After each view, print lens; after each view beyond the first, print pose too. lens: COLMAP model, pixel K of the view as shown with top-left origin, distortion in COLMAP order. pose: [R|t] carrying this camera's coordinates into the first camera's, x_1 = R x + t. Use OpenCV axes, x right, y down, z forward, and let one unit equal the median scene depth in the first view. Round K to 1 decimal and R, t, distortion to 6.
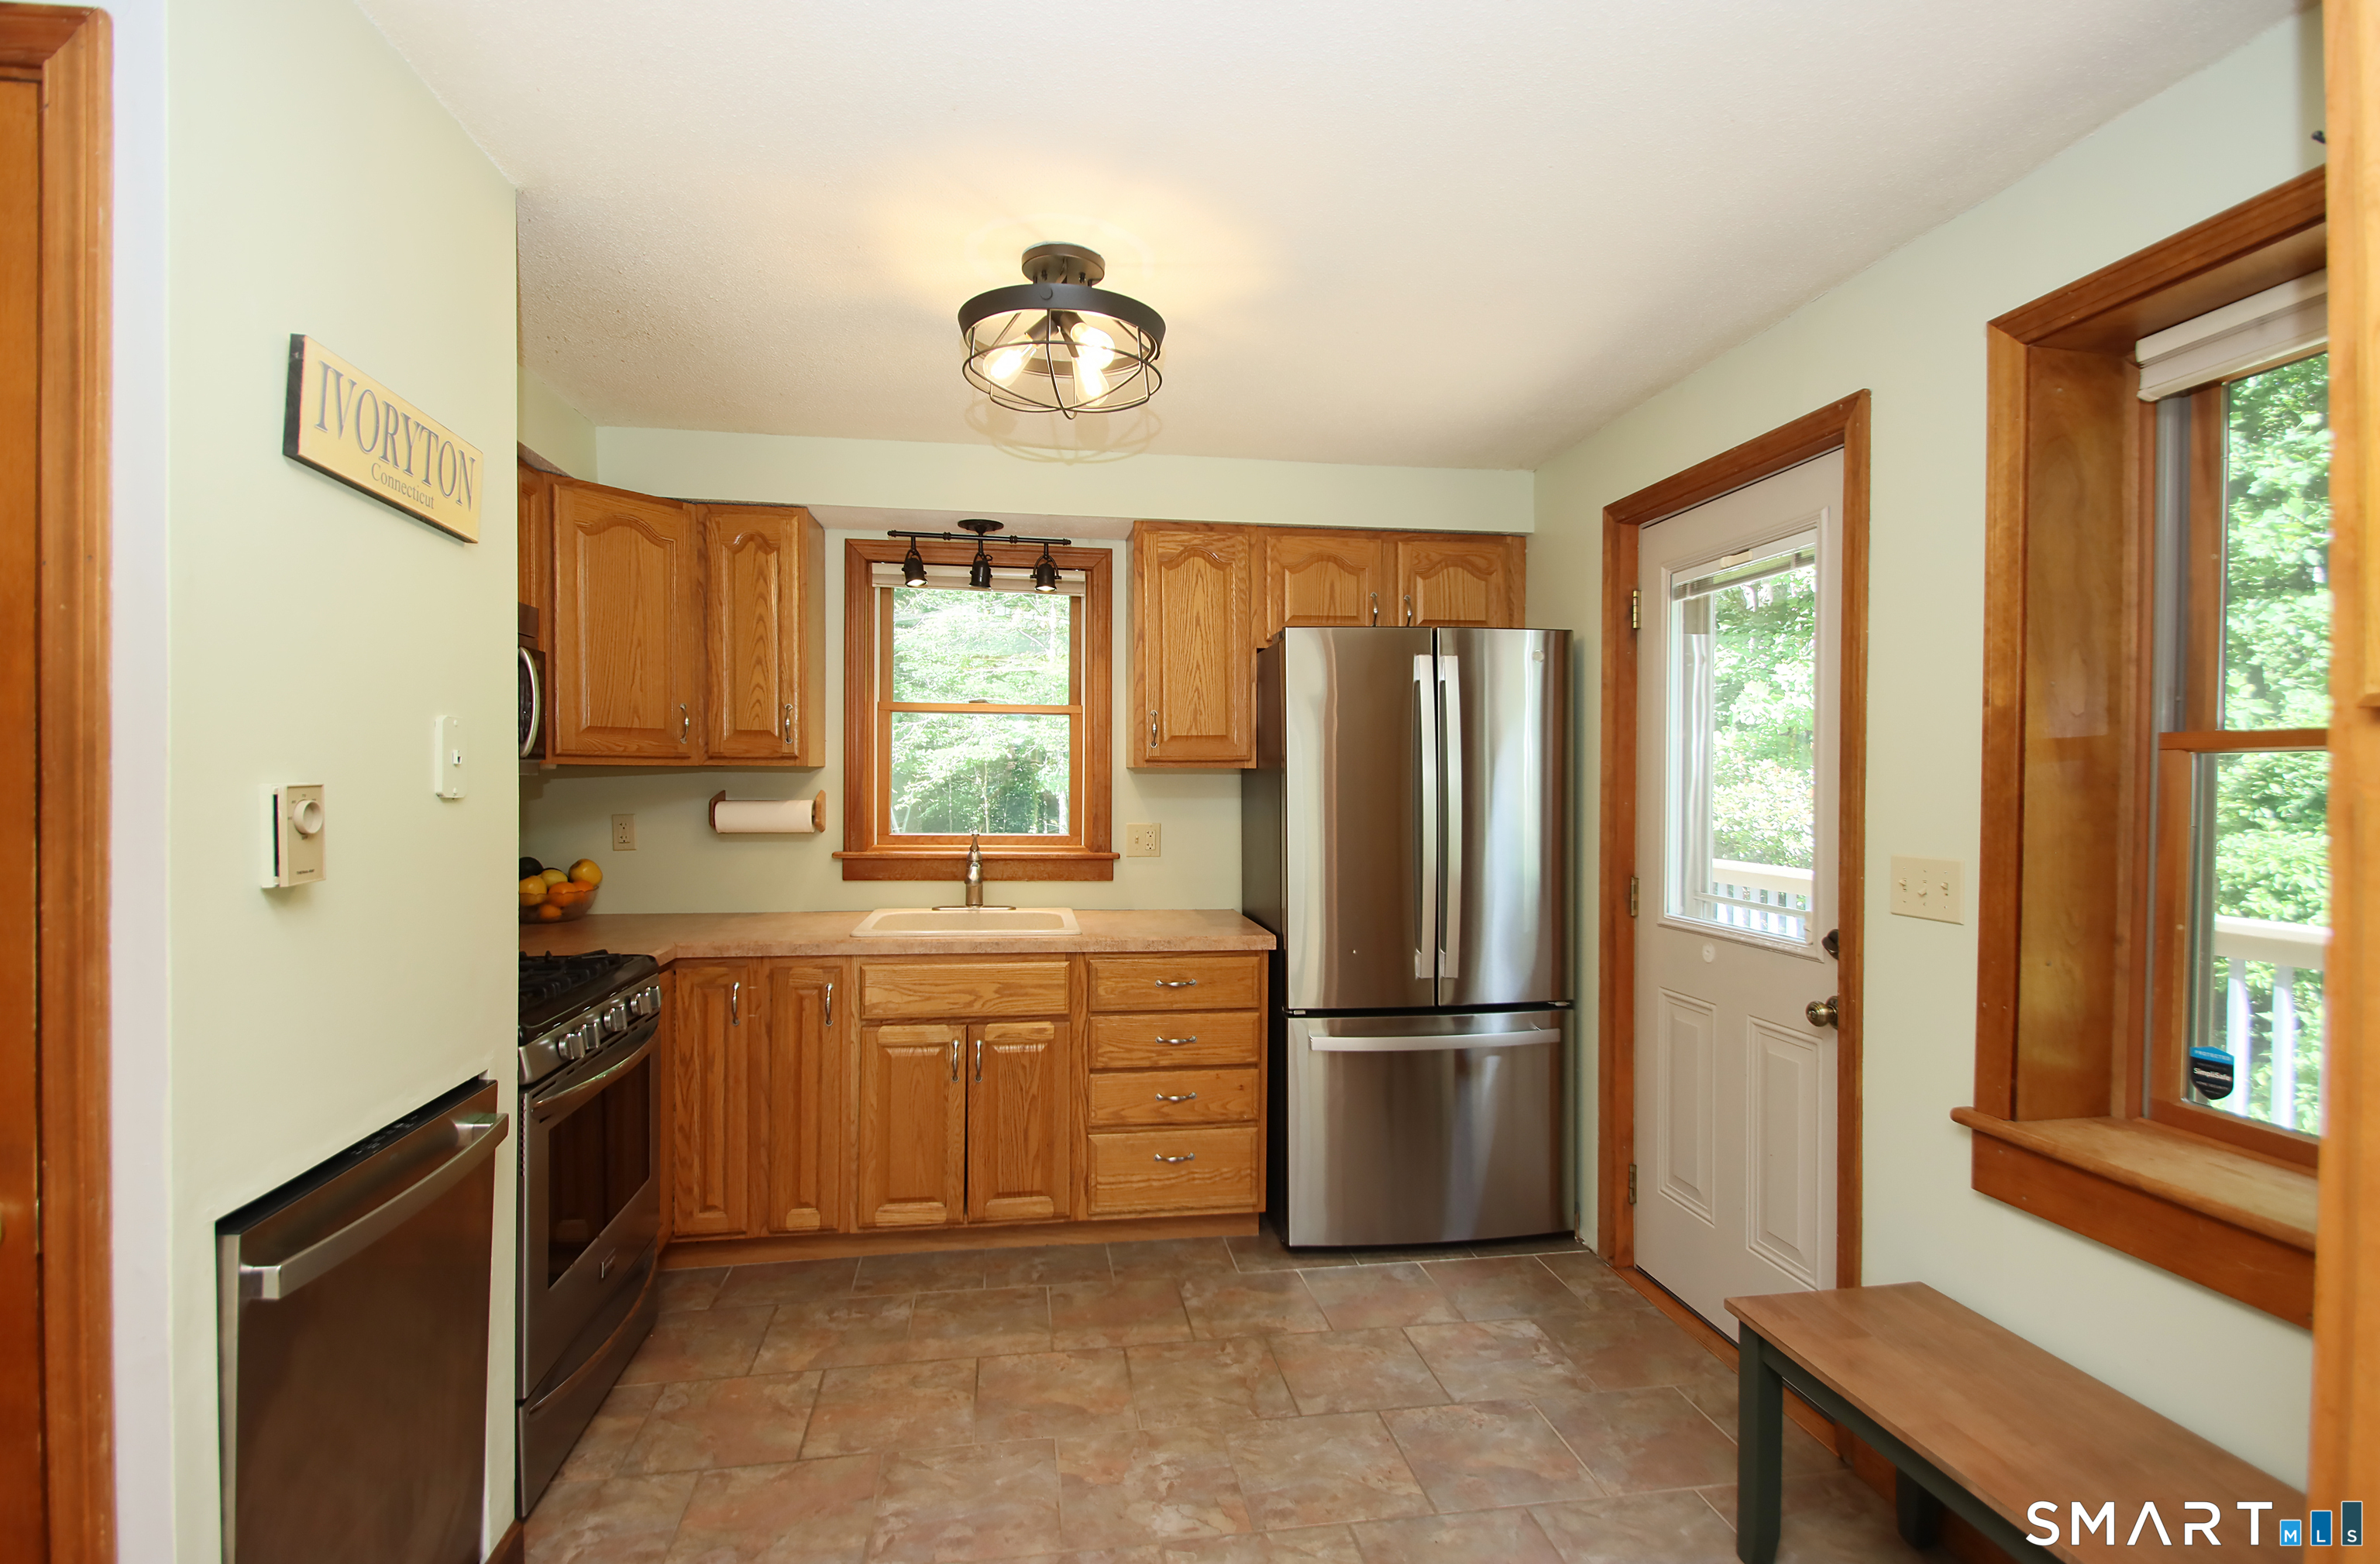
lens RADIAL K [[1095.0, 0, 1151.4], [0, 1095.0, 801.3], [0, 0, 1]] dist [0.014643, -0.017130]
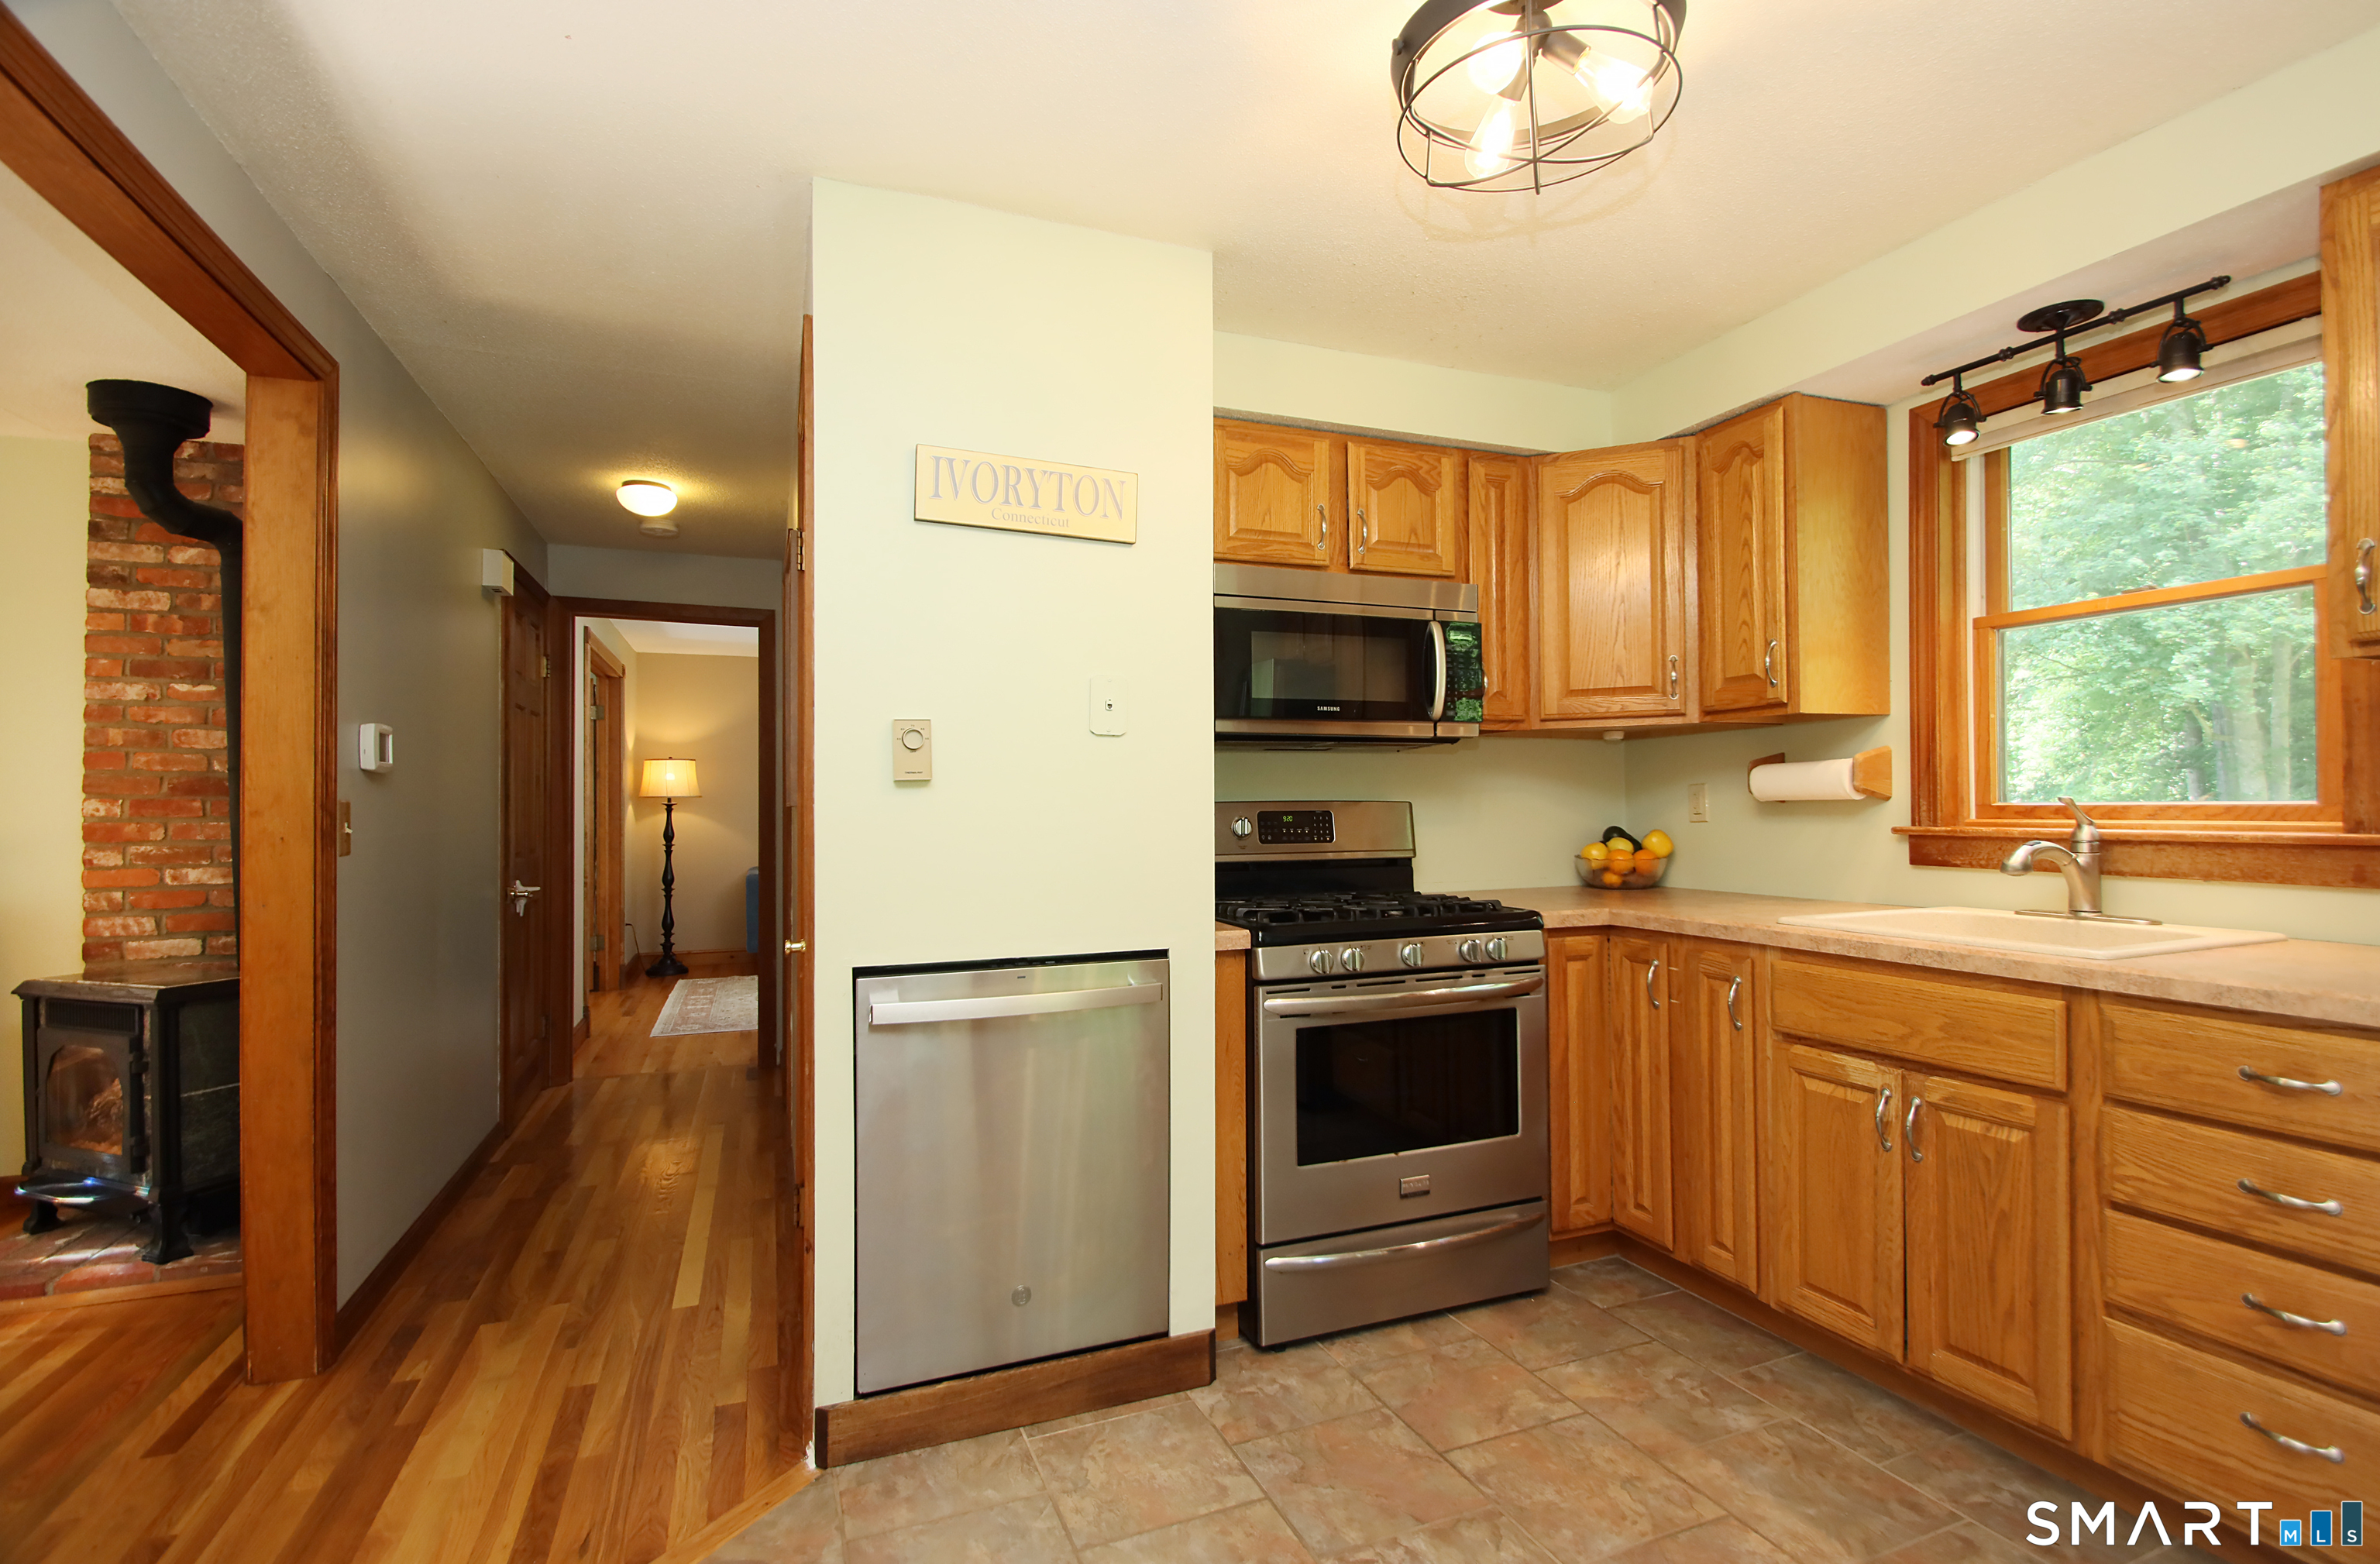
lens RADIAL K [[1095.0, 0, 1232.8], [0, 1095.0, 802.1], [0, 0, 1]] dist [0.014643, -0.017130]
pose [[0.263327, -0.014673, -0.964595, 0.364180], [-0.007230, 0.999826, -0.017183, 0.052400], [0.964679, 0.011499, 0.263175, 0.410342]]
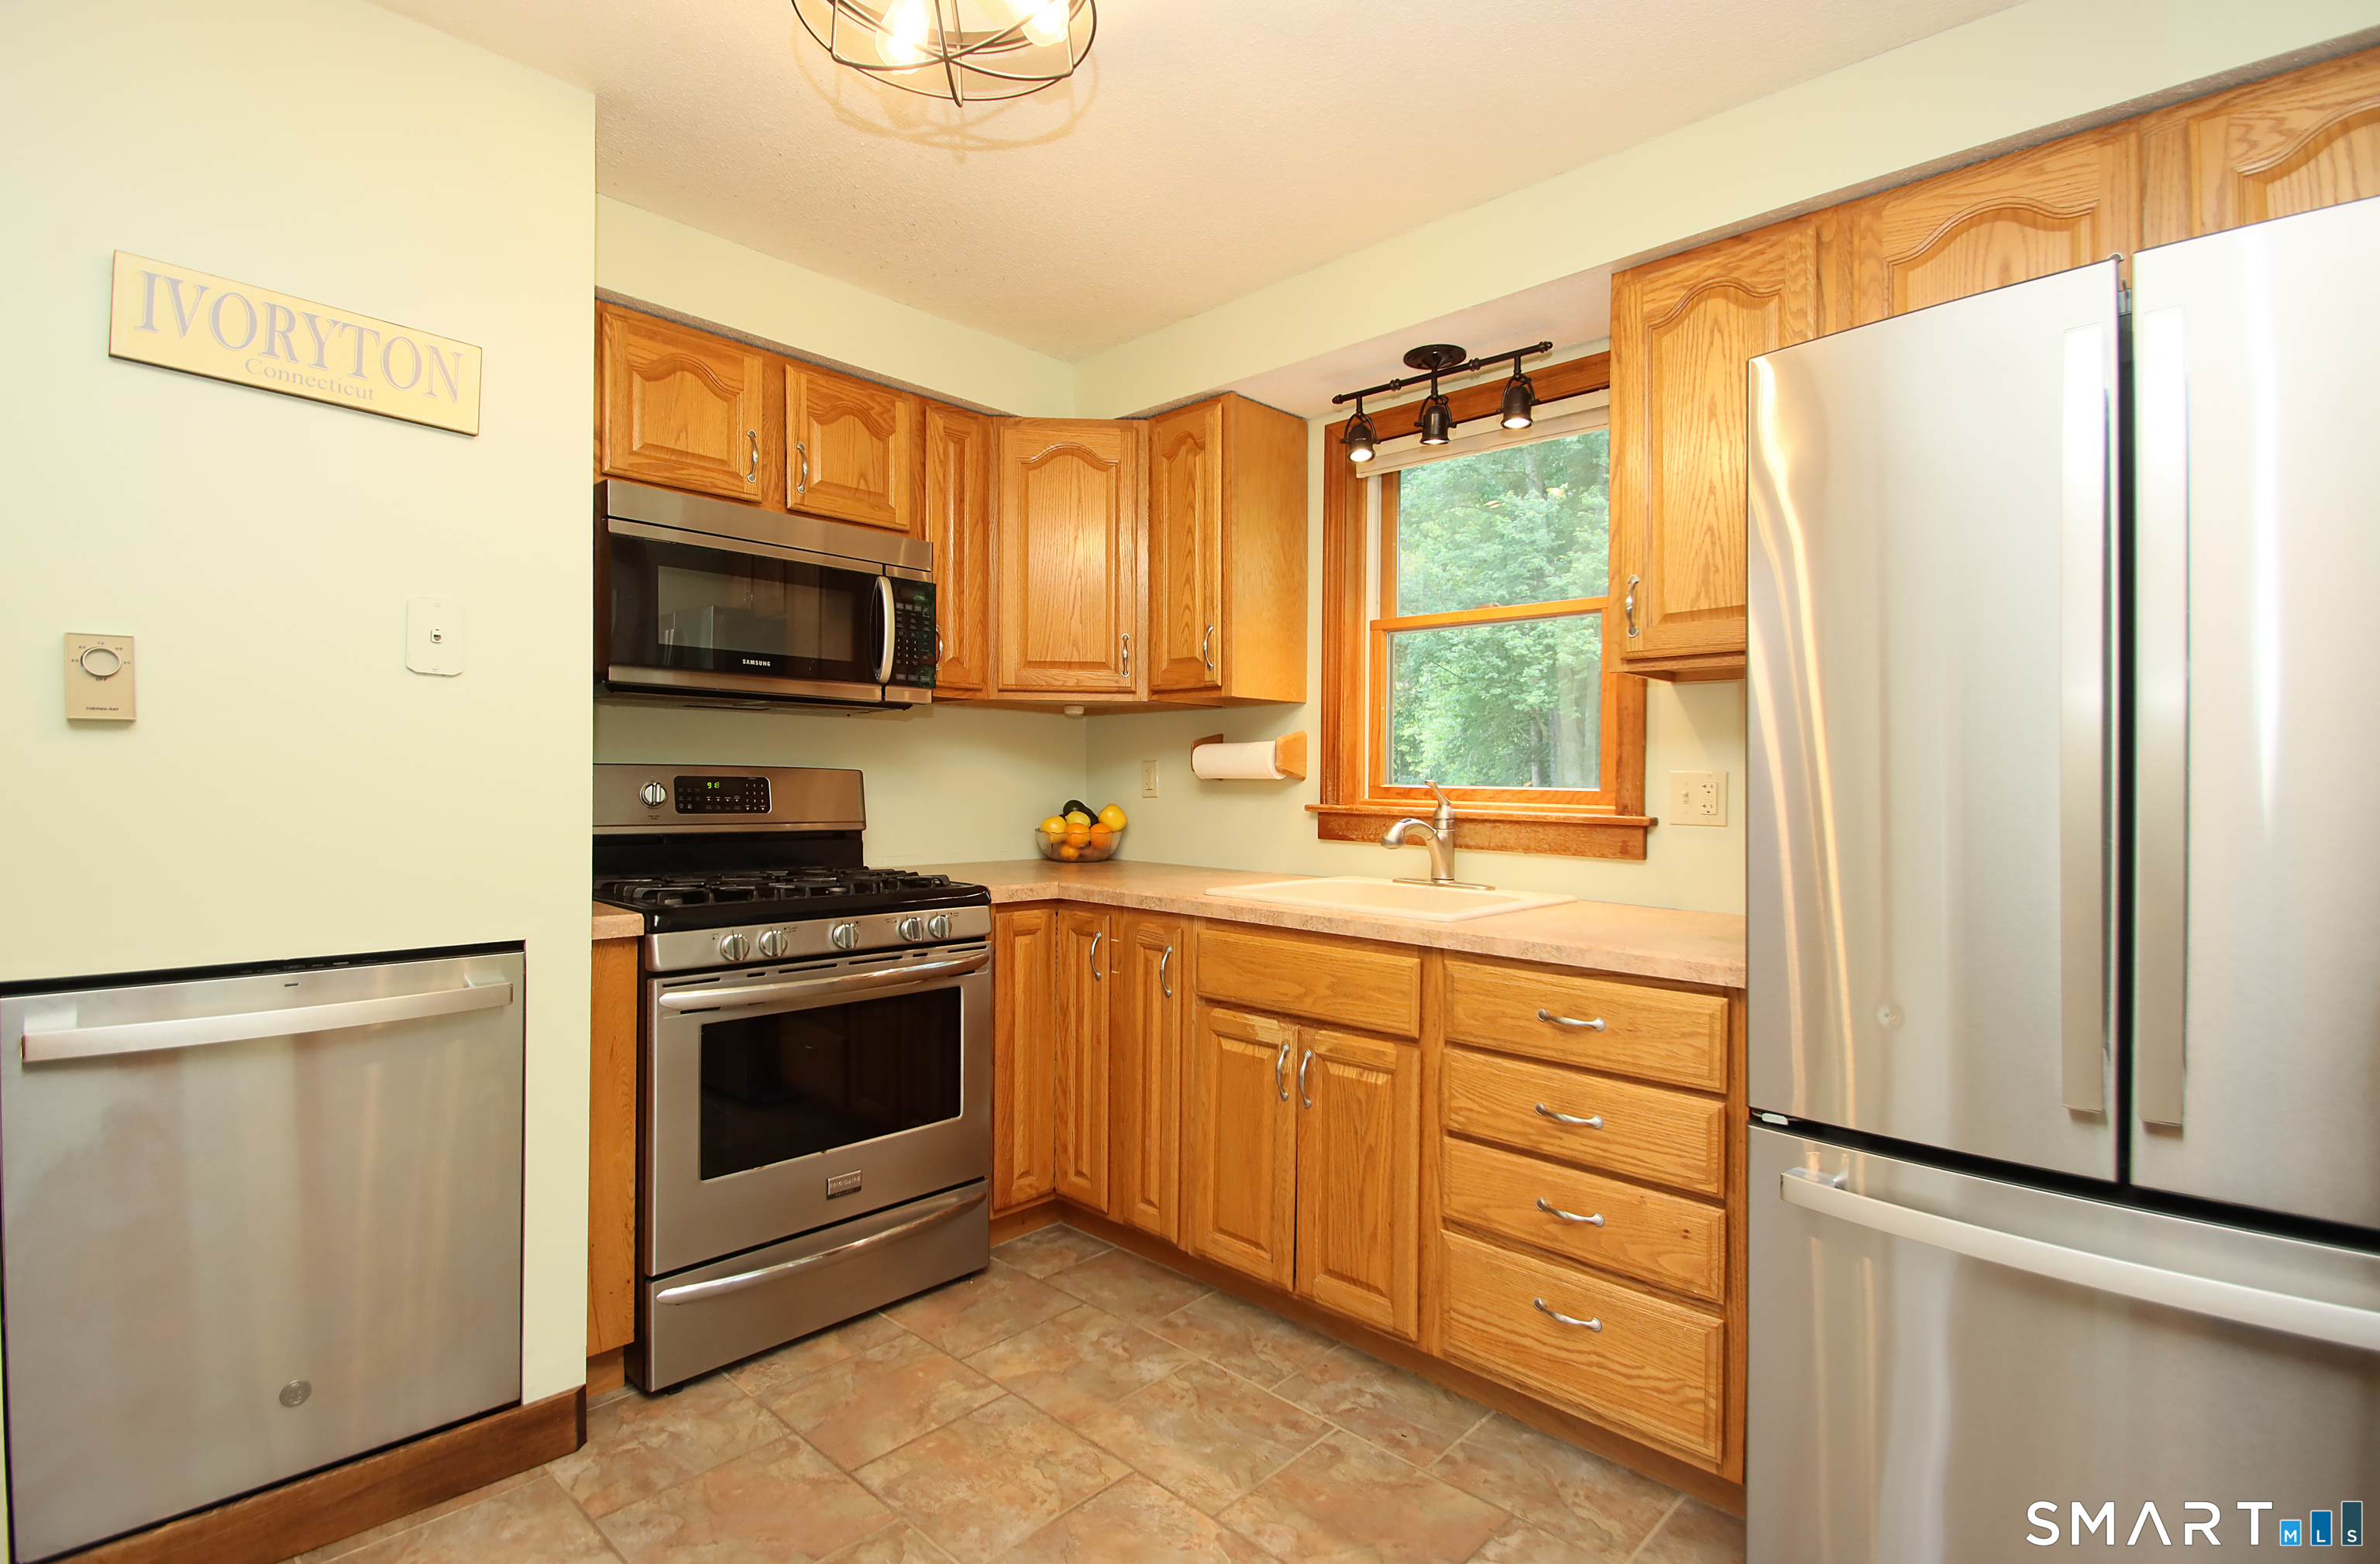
lens RADIAL K [[1095.0, 0, 1197.4], [0, 1095.0, 800.7], [0, 0, 1]] dist [0.014643, -0.017130]
pose [[0.633916, 0.017037, -0.773214, 0.345089], [-0.026068, 0.999660, 0.000655, 0.051772], [0.772962, 0.019740, 0.634145, 0.460666]]
